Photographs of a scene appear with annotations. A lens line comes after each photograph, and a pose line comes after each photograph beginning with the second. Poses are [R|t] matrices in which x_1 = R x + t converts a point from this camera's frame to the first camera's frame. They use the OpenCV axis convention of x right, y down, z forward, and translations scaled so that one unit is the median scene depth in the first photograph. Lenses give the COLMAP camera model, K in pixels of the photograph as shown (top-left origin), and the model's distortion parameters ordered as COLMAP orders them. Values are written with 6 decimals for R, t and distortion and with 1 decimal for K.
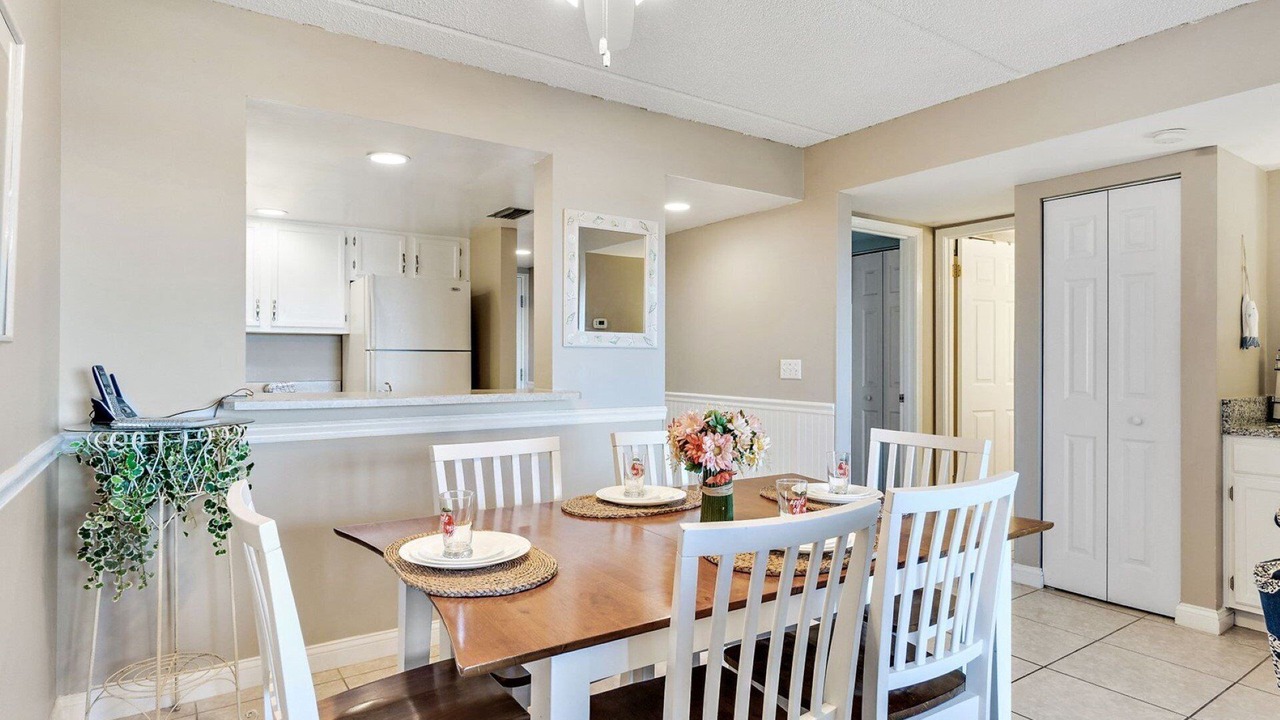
lens RADIAL K [[674.9, 0, 644.8], [0, 674.9, 360.4], [0, 0, 1]] dist [-0.002886, -0.000125]
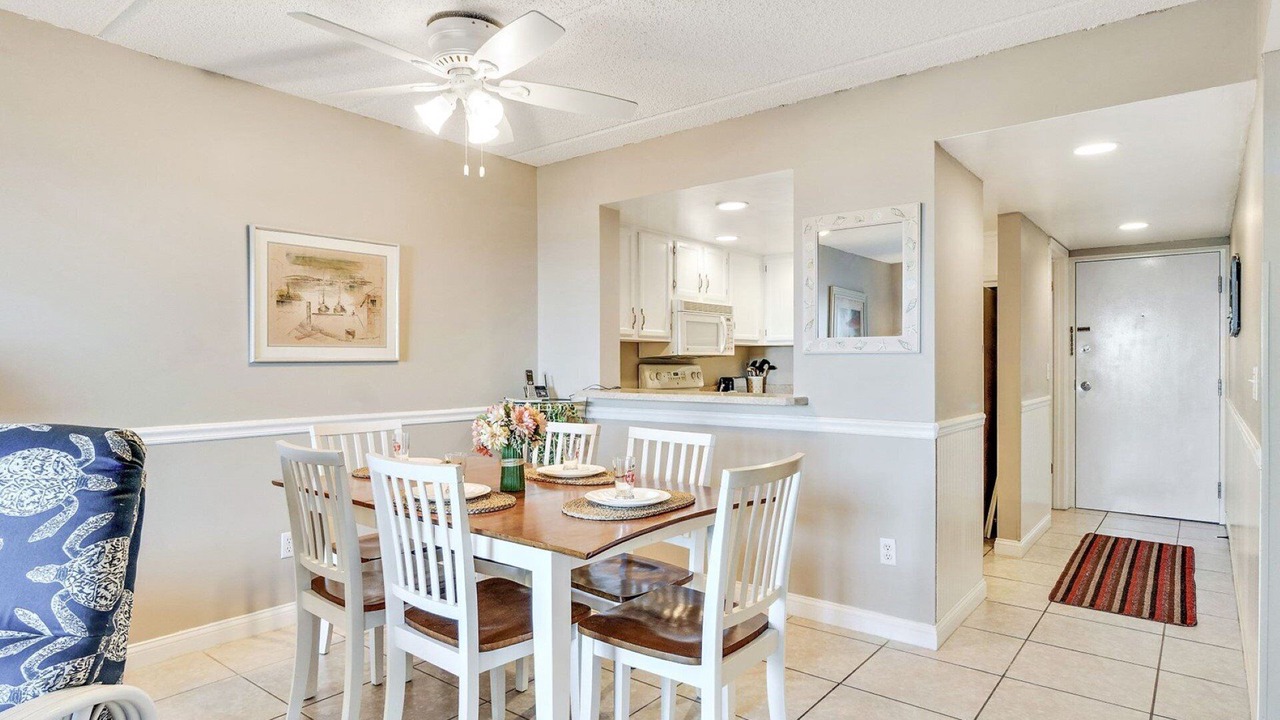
lens RADIAL K [[674.9, 0, 638.9], [0, 674.9, 353.4], [0, 0, 1]] dist [-0.002886, -0.000125]
pose [[0.288230, -0.023903, -0.957263, 0.785169], [-0.002121, 0.999670, -0.025601, 0.004778], [0.957559, 0.009409, 0.288084, 0.452859]]
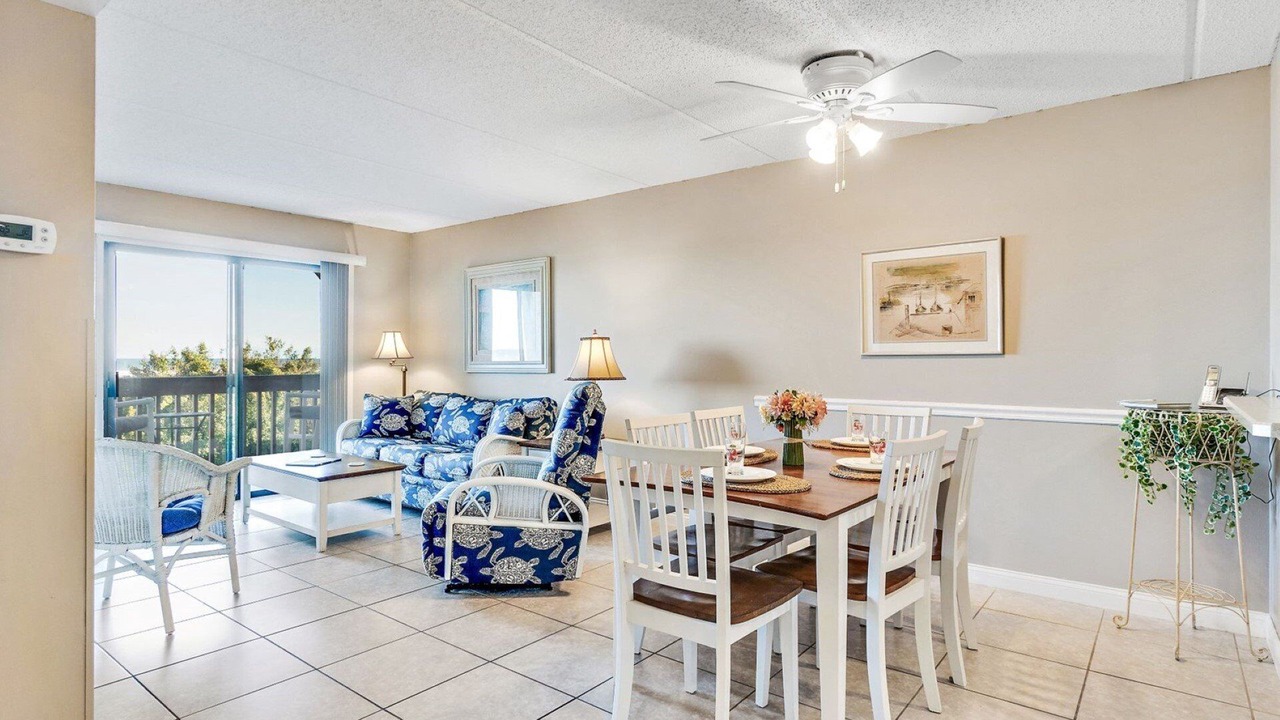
lens RADIAL K [[674.9, 0, 638.5], [0, 674.9, 356.7], [0, 0, 1]] dist [-0.002886, -0.000125]
pose [[-0.956630, -0.009264, -0.291158, 0.499655], [-0.010706, 0.999937, 0.003360, -0.002772], [0.291109, 0.006332, -0.956669, 1.279933]]
